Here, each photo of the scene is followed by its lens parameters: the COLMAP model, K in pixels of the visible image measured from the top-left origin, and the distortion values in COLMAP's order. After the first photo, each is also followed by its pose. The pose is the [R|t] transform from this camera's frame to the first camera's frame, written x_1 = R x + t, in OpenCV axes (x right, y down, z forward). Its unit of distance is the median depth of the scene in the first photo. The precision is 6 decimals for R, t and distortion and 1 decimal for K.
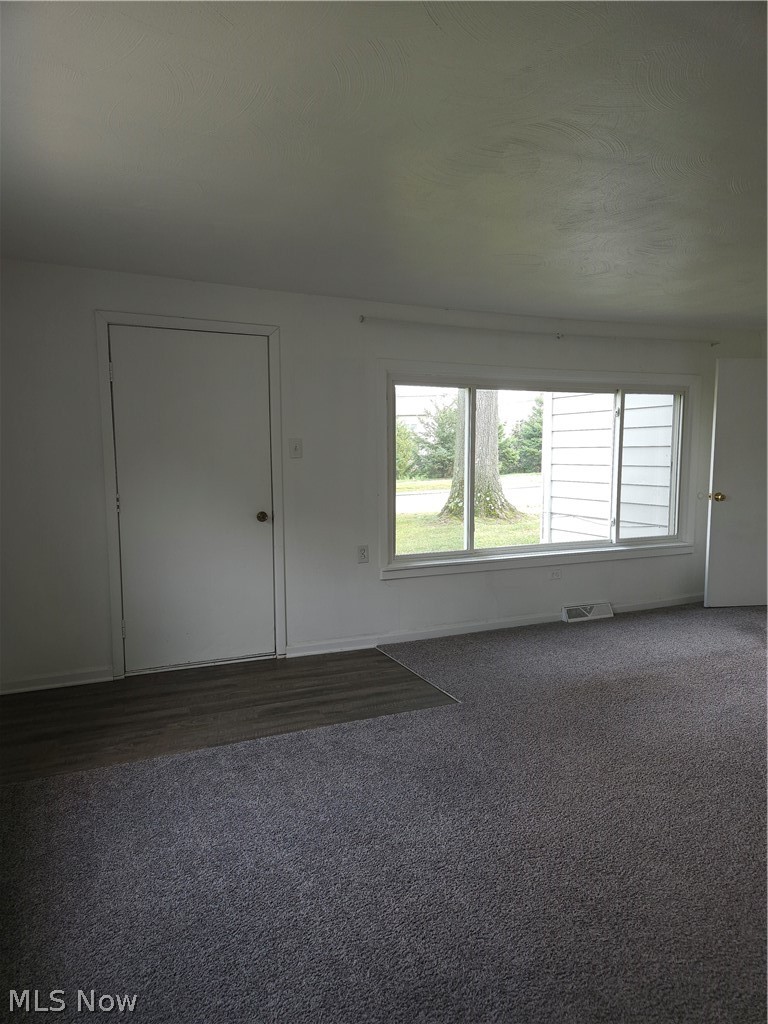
lens RADIAL K [[685.9, 0, 385.8], [0, 685.9, 514.9], [0, 0, 1]] dist [0.030861, 0.000360]
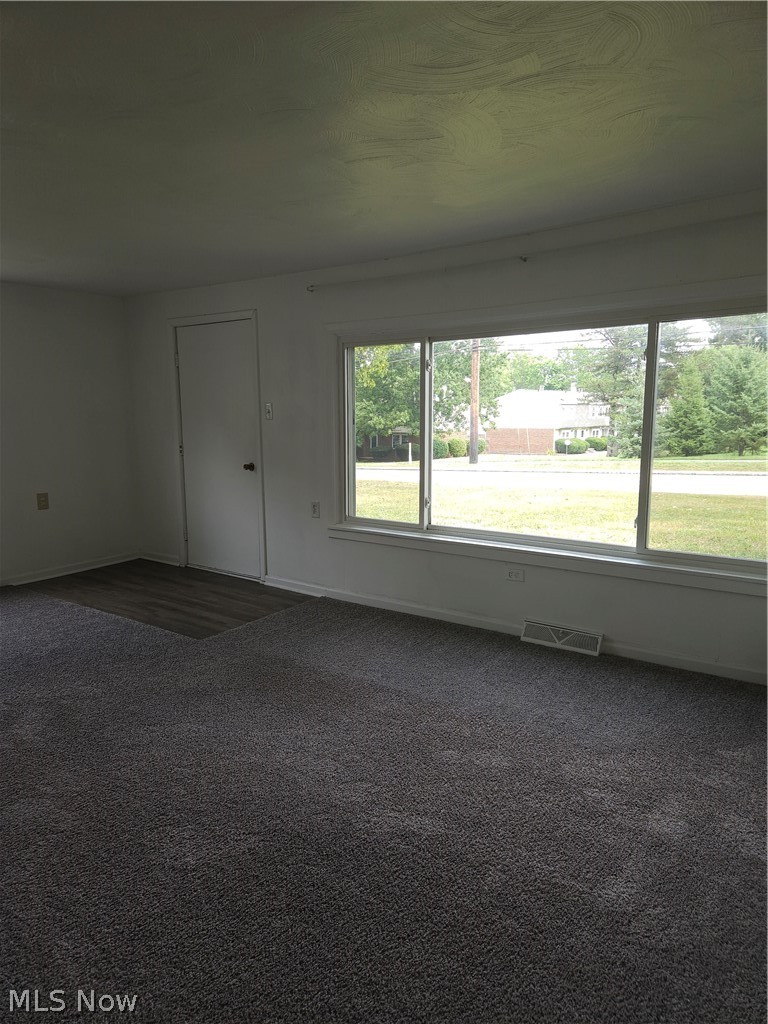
lens RADIAL K [[685.9, 0, 385.8], [0, 685.9, 510.8], [0, 0, 1]] dist [0.030861, 0.000360]
pose [[0.478436, 0.122565, -0.869527, 1.001306], [-0.078574, 0.992215, 0.096625, -0.056095], [0.874600, 0.022093, 0.484341, 0.597880]]
